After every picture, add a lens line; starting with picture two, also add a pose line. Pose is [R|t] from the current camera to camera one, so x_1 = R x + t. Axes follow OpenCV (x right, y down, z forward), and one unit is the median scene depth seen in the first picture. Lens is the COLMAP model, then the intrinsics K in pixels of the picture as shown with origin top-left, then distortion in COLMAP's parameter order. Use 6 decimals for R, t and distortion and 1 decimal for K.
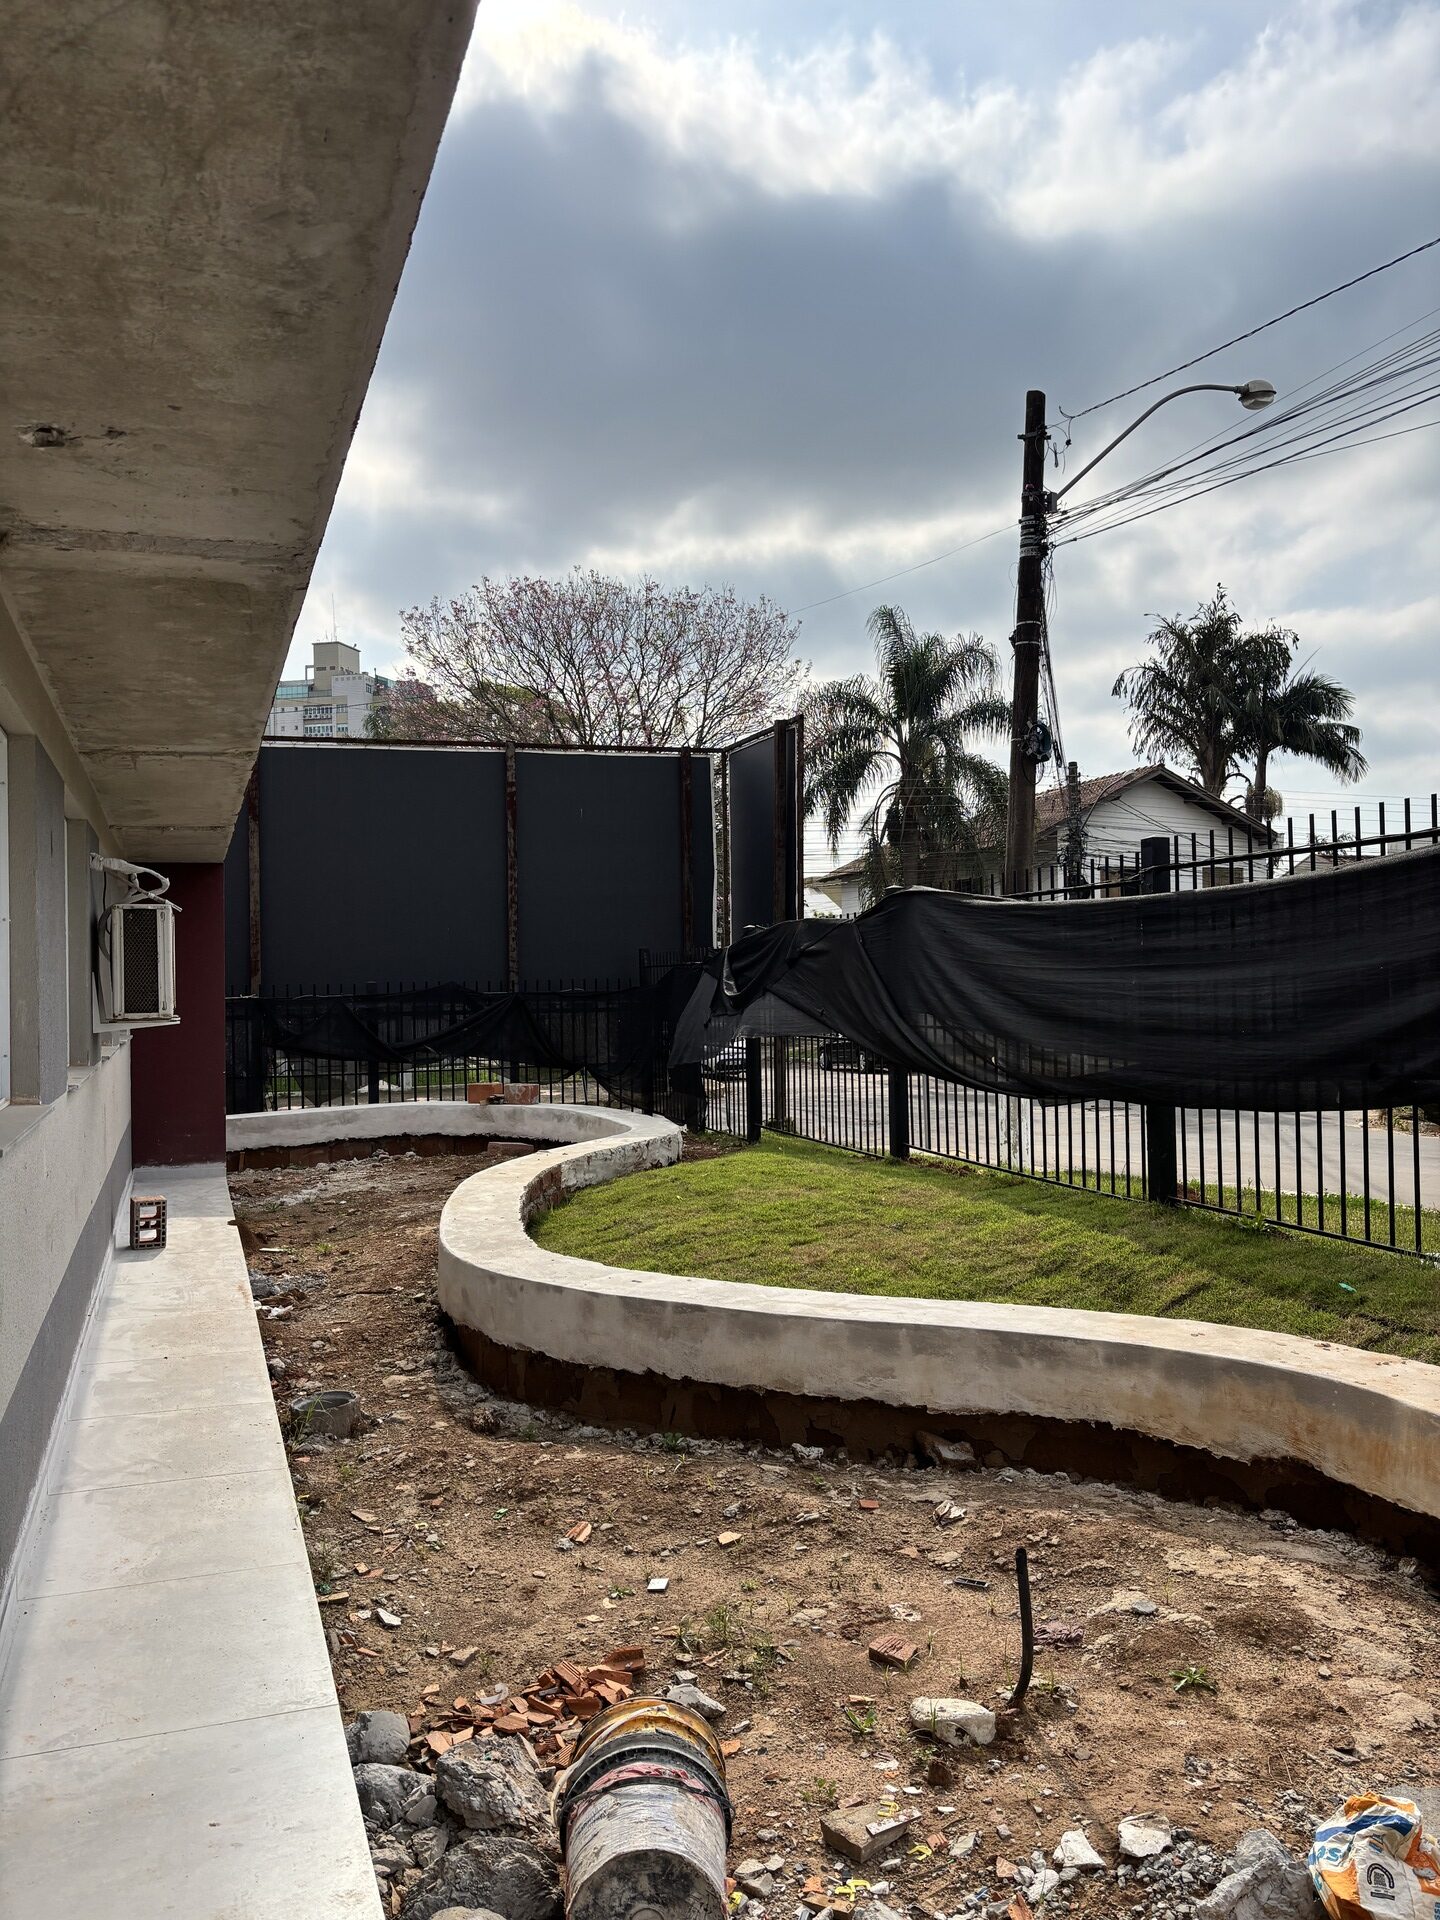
lens RADIAL K [[1463.9, 0, 725.1], [0, 1463.9, 962.0], [0, 0, 1]] dist [0.031737, -0.024846]
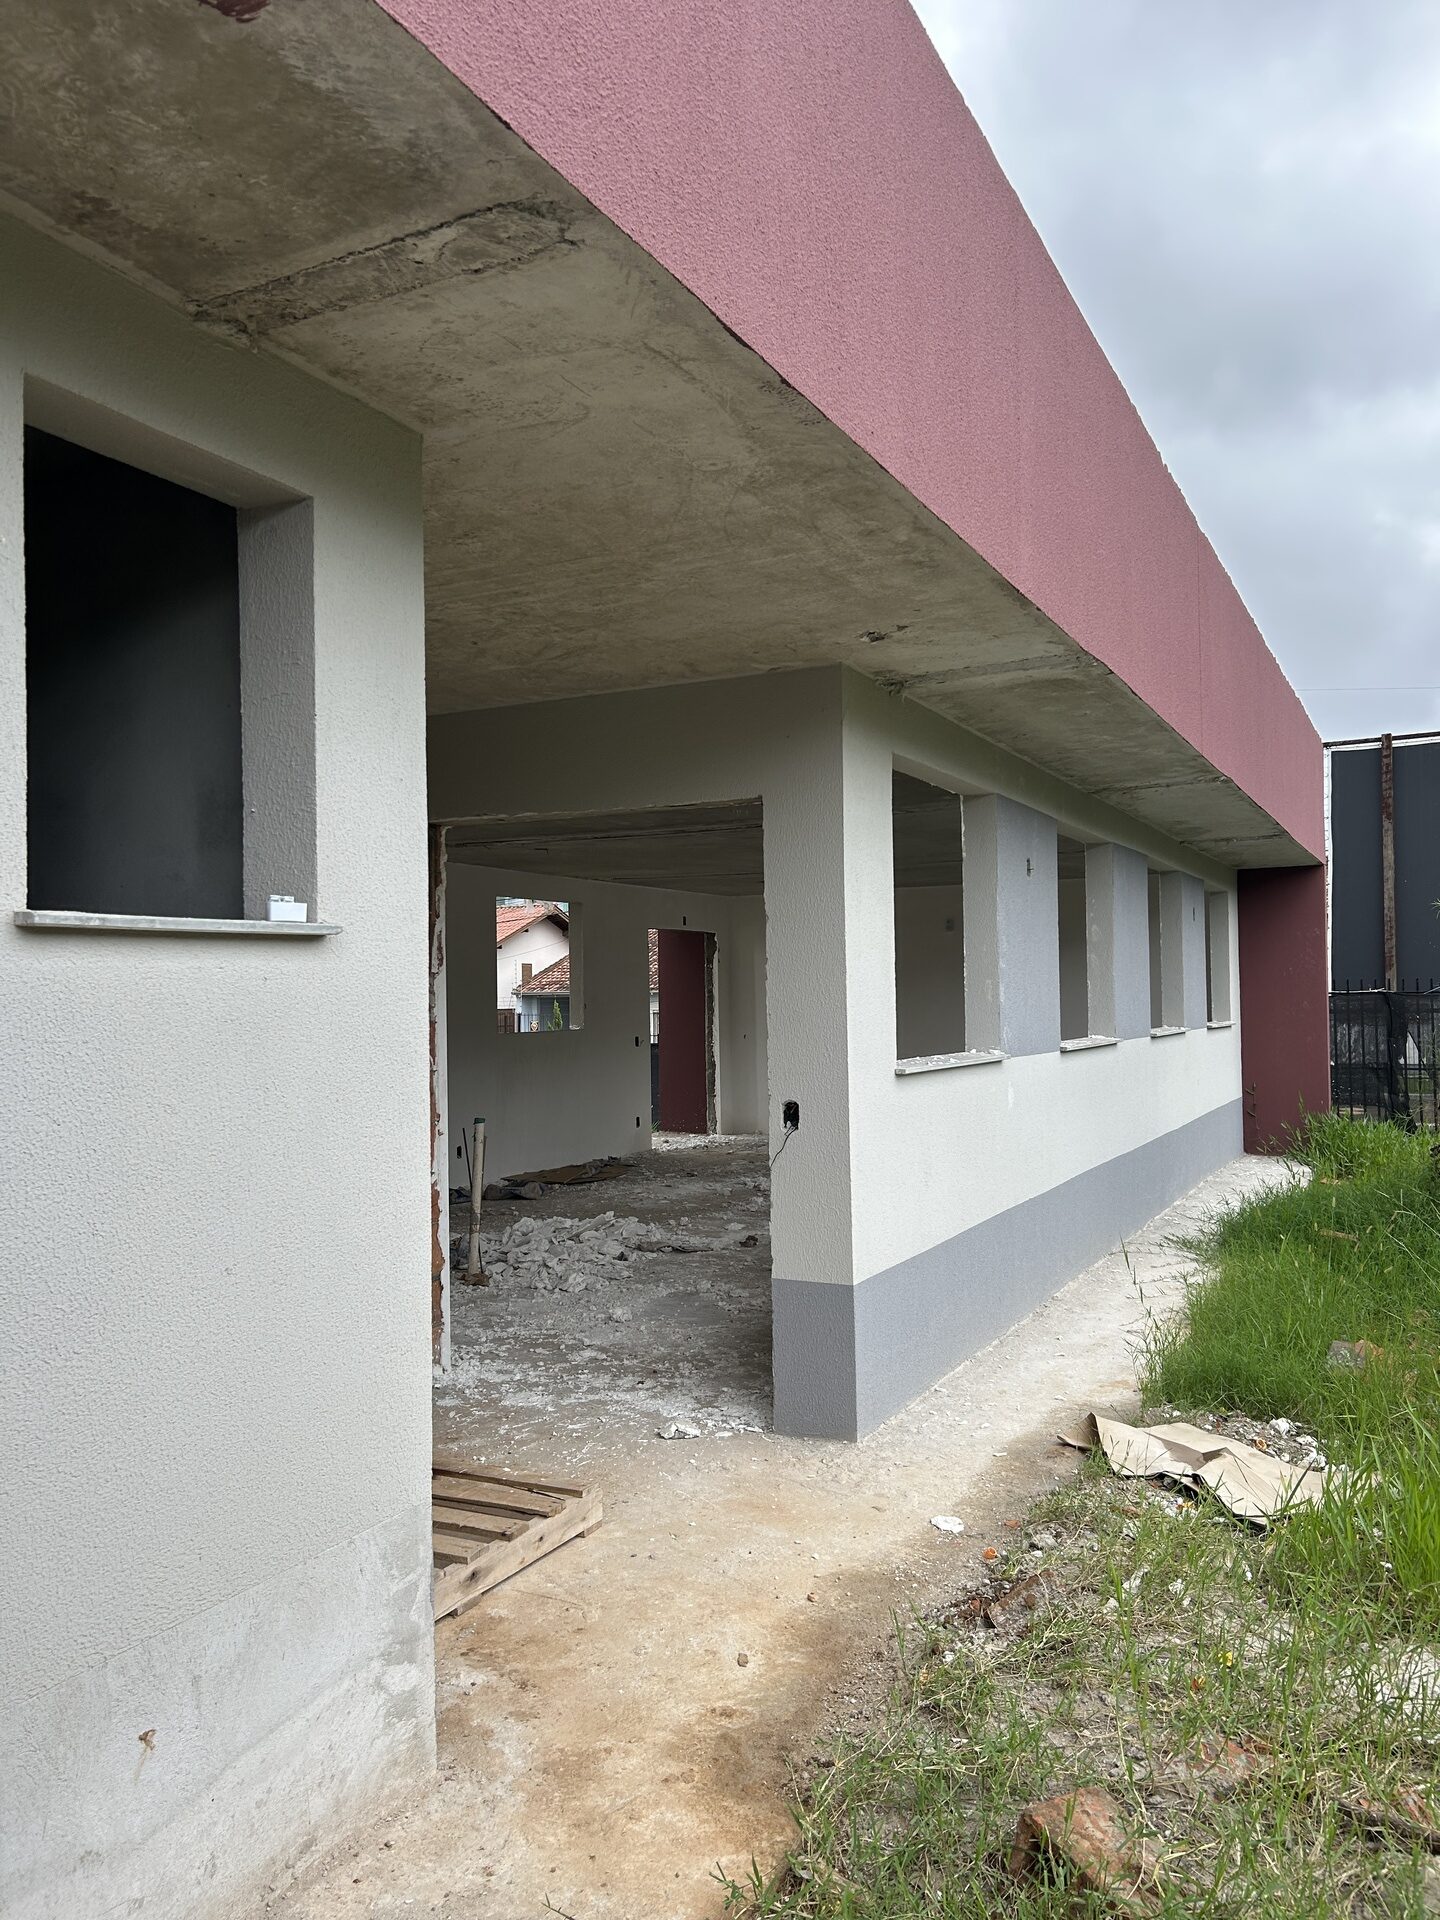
lens RADIAL K [[1468.3, 0, 719.7], [0, 1468.3, 961.9], [0, 0, 1]] dist [0.045666, -0.003633]
pose [[0.677236, -0.014716, -0.735618, 1.036225], [0.014000, 0.999877, -0.007114, 0.037059], [0.735632, -0.005481, 0.677359, -0.423020]]
